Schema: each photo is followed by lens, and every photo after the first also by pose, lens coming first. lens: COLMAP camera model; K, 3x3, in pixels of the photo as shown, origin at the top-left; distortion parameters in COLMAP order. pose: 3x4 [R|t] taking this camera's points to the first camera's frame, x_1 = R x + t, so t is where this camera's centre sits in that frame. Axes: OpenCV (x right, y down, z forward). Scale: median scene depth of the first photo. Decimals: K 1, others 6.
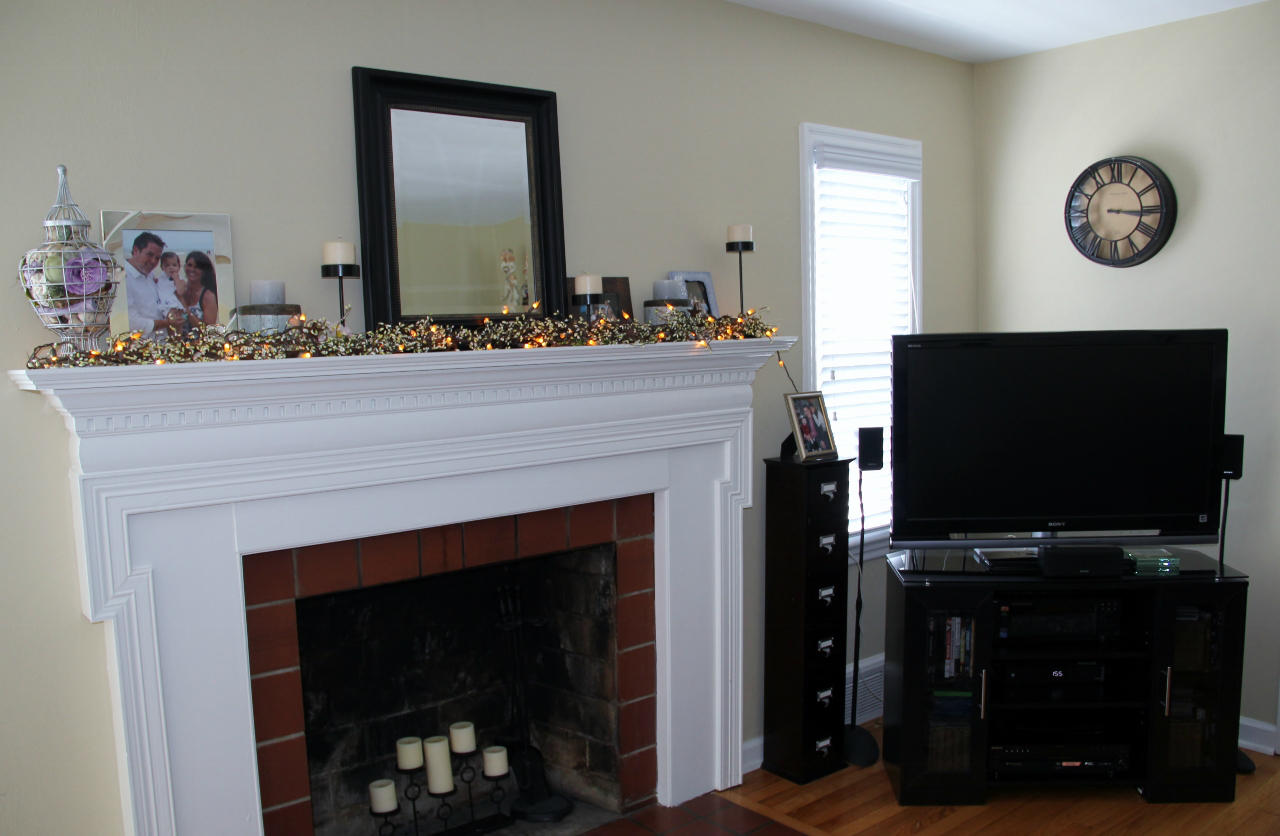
lens RADIAL K [[1107.8, 0, 632.4], [0, 1107.8, 423.2], [0, 0, 1]] dist [-0.152763, 0.098991]
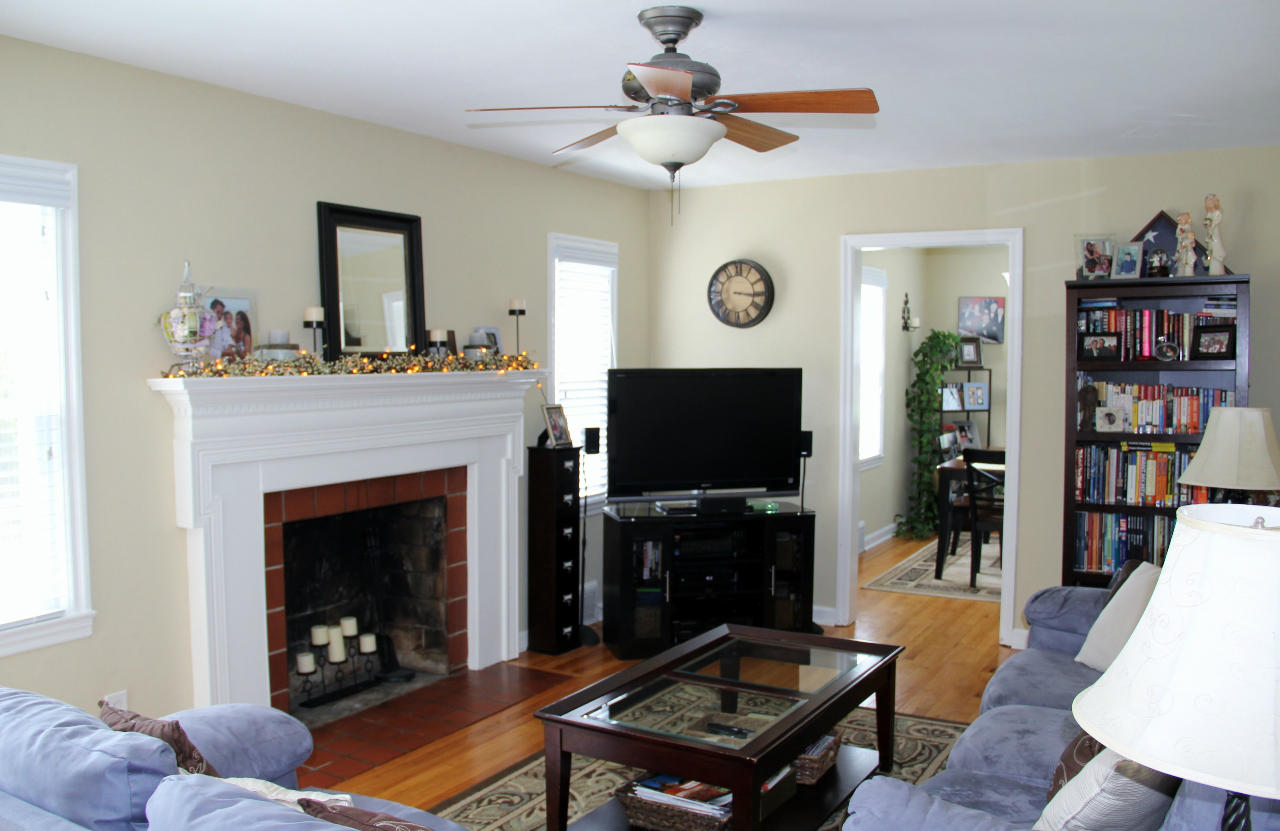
lens RADIAL K [[1107.8, 0, 648.8], [0, 1107.8, 409.6], [0, 0, 1]] dist [-0.152763, 0.098991]
pose [[0.939984, 0.005278, 0.341179, -0.270601], [0.010140, 0.999007, -0.043391, 0.052545], [-0.341069, 0.044246, 0.938997, -0.565152]]
